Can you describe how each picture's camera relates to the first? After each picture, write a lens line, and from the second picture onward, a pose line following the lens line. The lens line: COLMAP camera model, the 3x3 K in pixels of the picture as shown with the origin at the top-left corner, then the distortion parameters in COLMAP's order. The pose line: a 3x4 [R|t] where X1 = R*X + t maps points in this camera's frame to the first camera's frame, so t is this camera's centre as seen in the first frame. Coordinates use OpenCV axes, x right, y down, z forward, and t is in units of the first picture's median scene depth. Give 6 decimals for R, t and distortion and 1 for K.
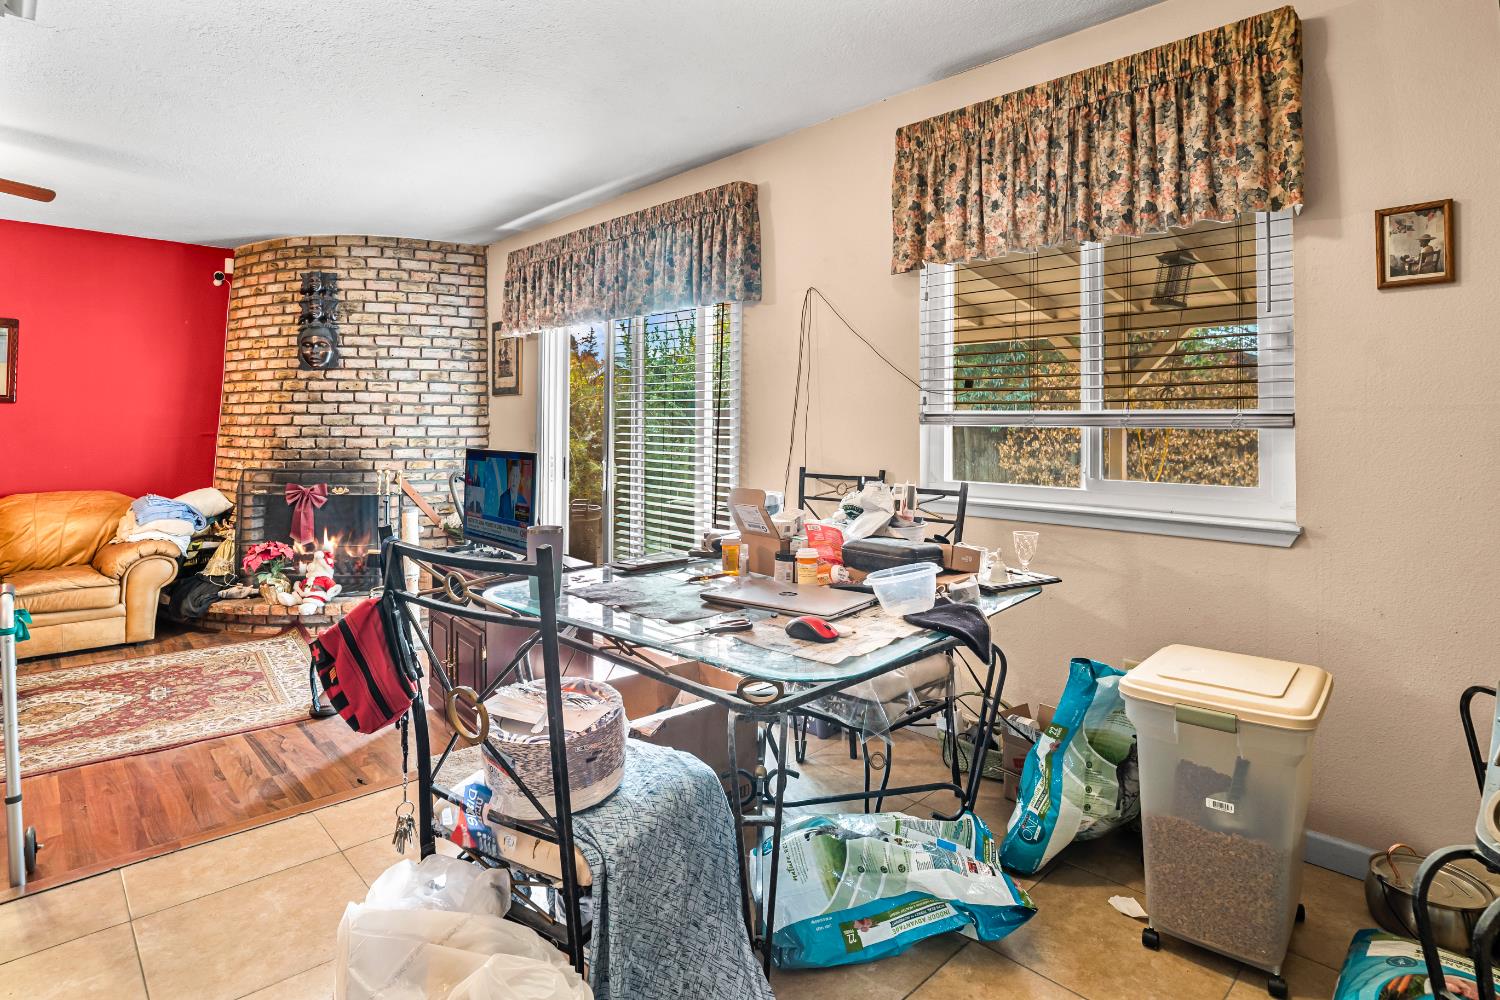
lens RADIAL K [[793.7, 0, 749.4], [0, 793.7, 406.2], [0, 0, 1]] dist [-0.022310, 0.000491]
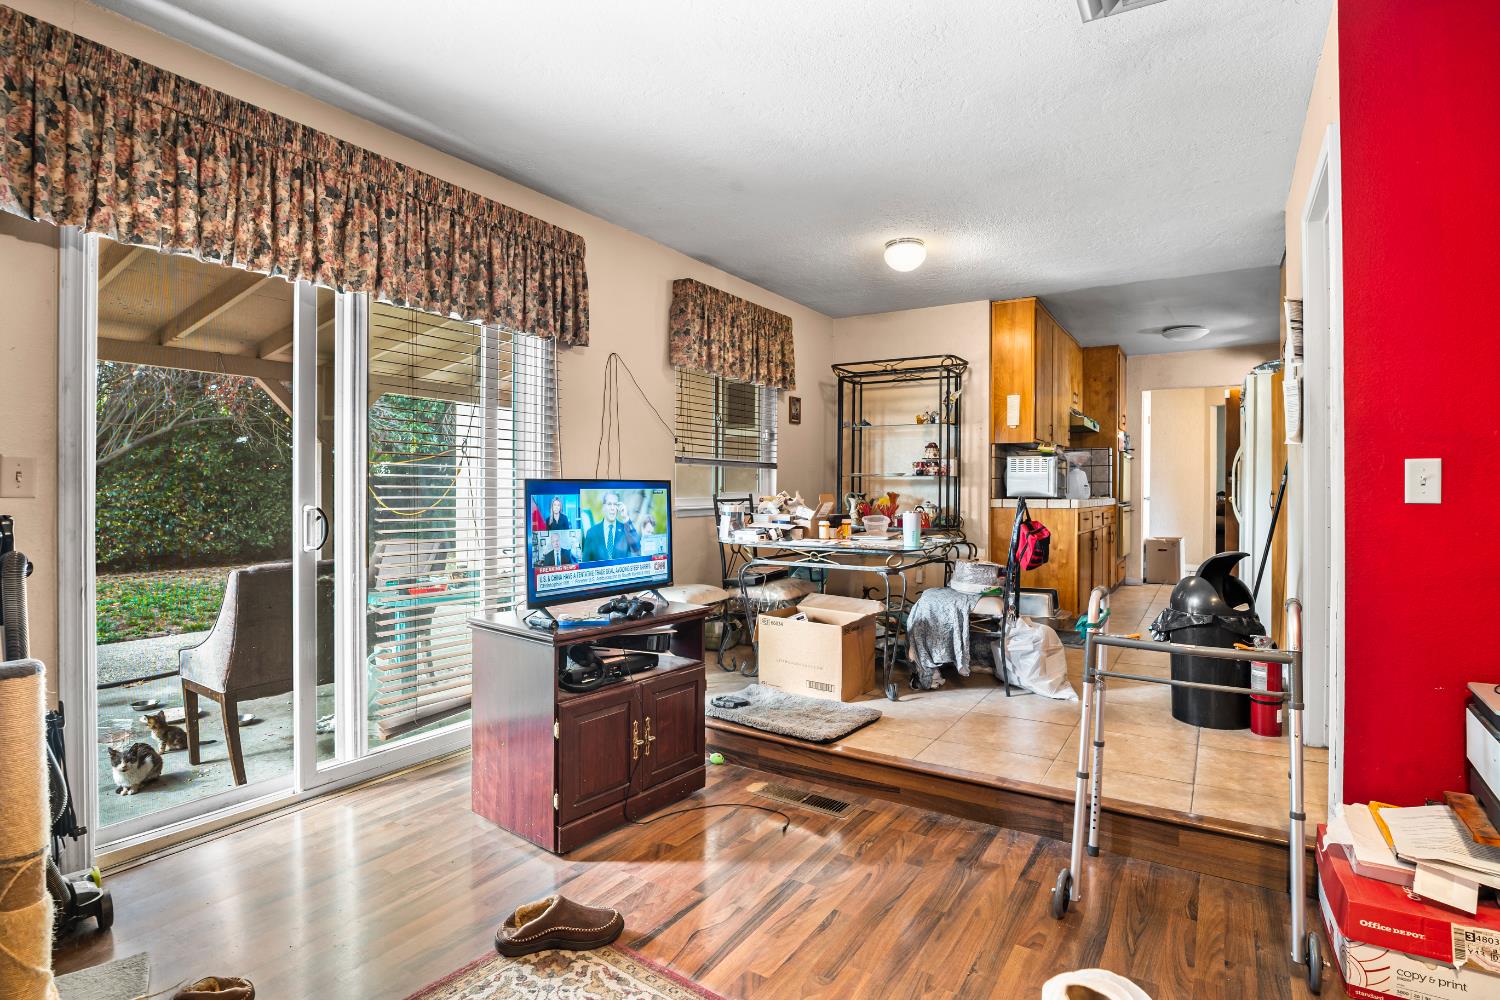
lens RADIAL K [[727.9, 0, 770.4], [0, 727.9, 490.8], [0, 0, 1]] dist [-0.023278, 0.000439]
pose [[-0.248369, -0.009390, 0.968620, -0.726456], [-0.027483, 0.999619, 0.002643, 0.039887], [-0.968276, -0.025964, -0.248532, 0.680962]]
